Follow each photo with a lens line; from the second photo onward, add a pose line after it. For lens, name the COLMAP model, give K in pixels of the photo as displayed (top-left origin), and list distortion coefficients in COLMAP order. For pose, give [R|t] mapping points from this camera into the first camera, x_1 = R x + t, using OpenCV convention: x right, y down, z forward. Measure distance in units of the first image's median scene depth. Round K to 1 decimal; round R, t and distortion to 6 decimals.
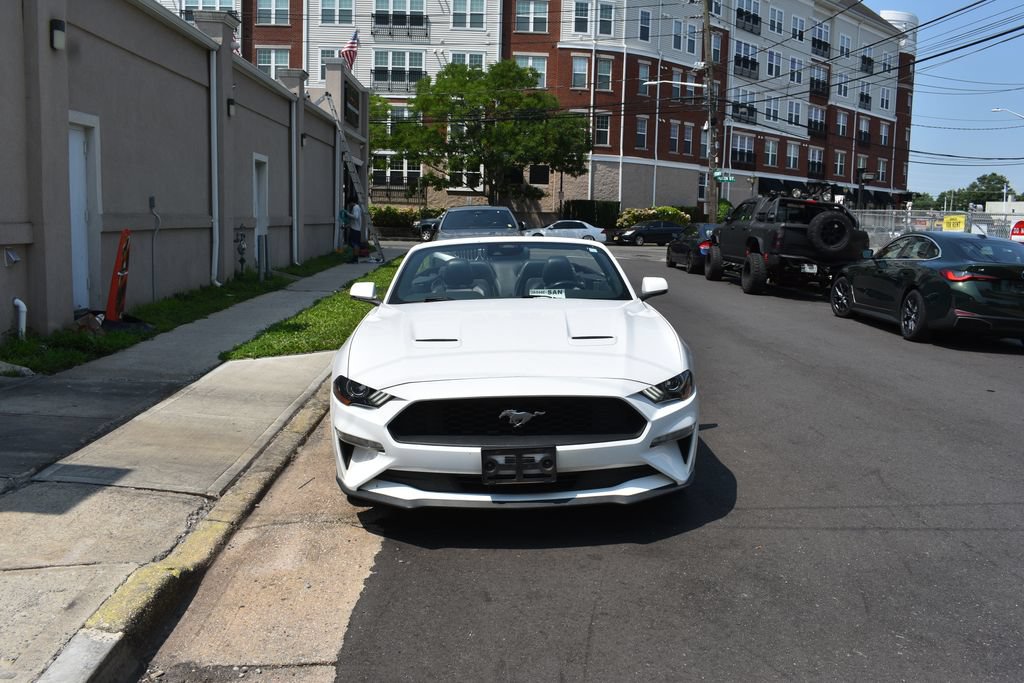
lens RADIAL K [[875.9, 0, 512.0], [0, 875.9, 341.5], [0, 0, 1]] dist [-0.092383, 0.006331]
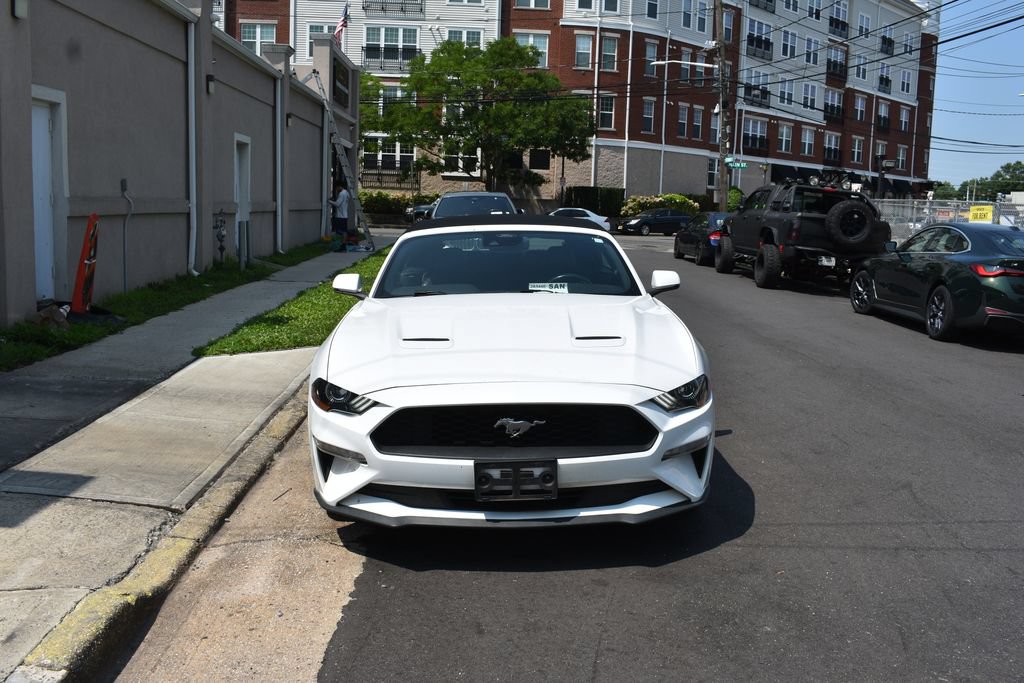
lens RADIAL K [[922.2, 0, 512.0], [0, 922.2, 341.5], [0, 0, 1]] dist [-0.088477, 0.010642]
pose [[0.999970, 0.007301, 0.002741, 0.000057], [-0.007319, 0.999950, 0.006794, -0.001358], [-0.002692, -0.006814, 0.999973, 0.010415]]
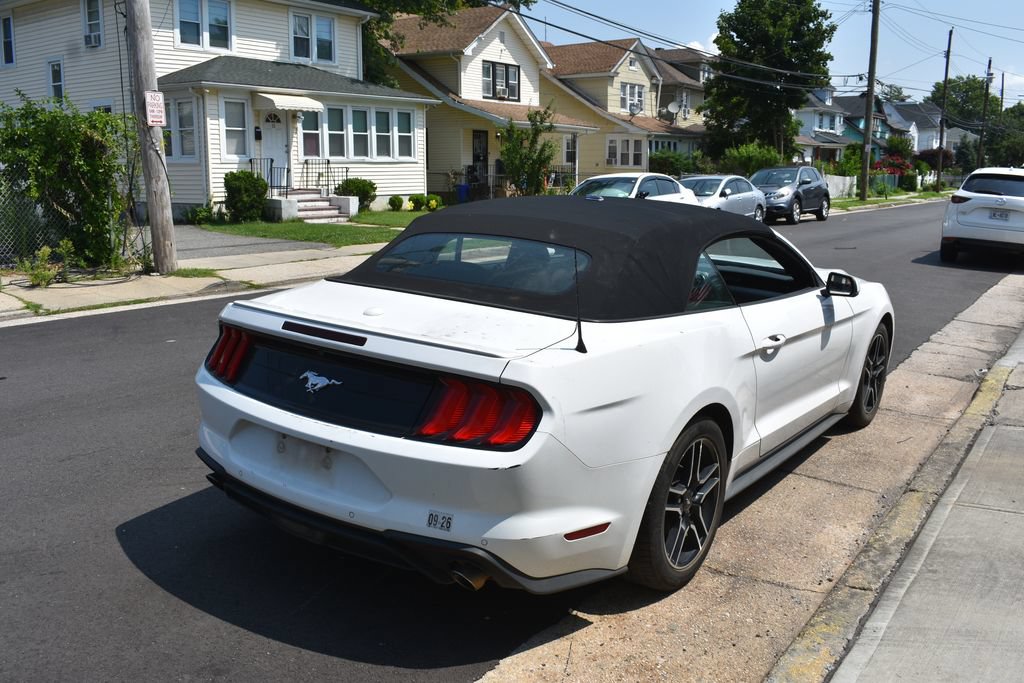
lens RADIAL K [[901.0, 0, 516.6], [0, 901.0, 339.3], [0, 0, 1]] dist [-0.087520, 0.006851]
pose [[-0.797382, -0.139194, 0.587203, -0.116697], [0.059221, 0.950291, 0.305681, -0.076811], [-0.600563, 0.278519, -0.749501, 0.506818]]
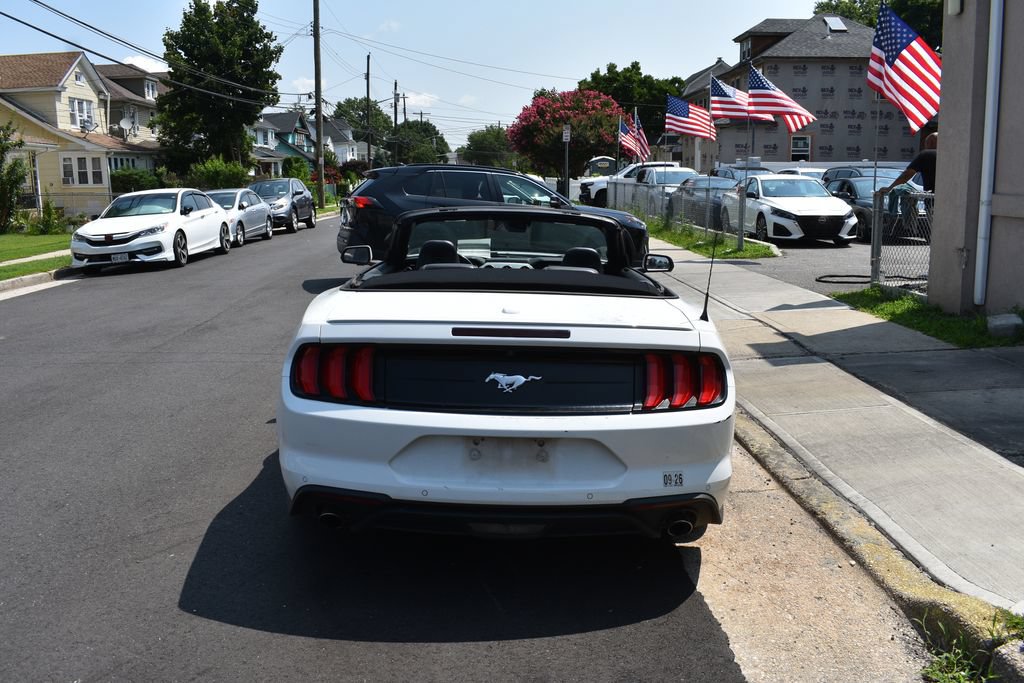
lens RADIAL K [[859.0, 0, 512.0], [0, 859.0, 341.5], [0, 0, 1]] dist [-0.082635, 0.003252]
pose [[-0.999801, -0.014993, 0.013174, -0.005761], [-0.010039, 0.948259, 0.317340, -0.078731], [-0.017250, 0.317144, -0.948220, 0.552004]]
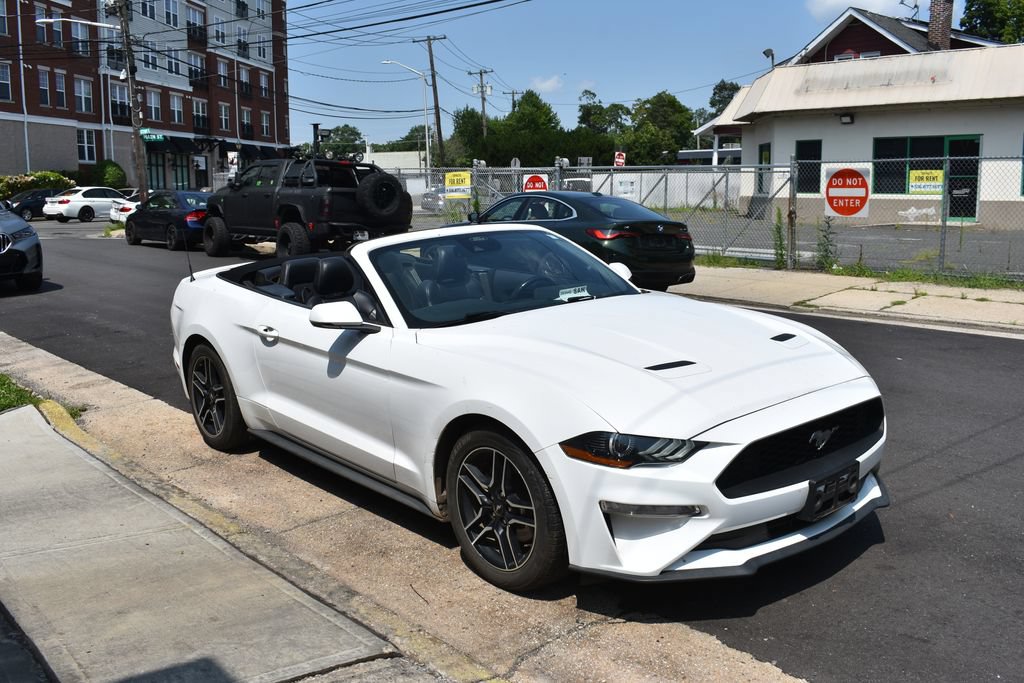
lens RADIAL K [[959.9, 0, 513.8], [0, 959.9, 342.9], [0, 0, 1]] dist [-0.077214, 0.002700]
pose [[0.773706, -0.130392, 0.619981, -0.154799], [0.110721, 0.991360, 0.070324, -0.020856], [-0.623794, 0.014235, 0.781459, 0.084529]]
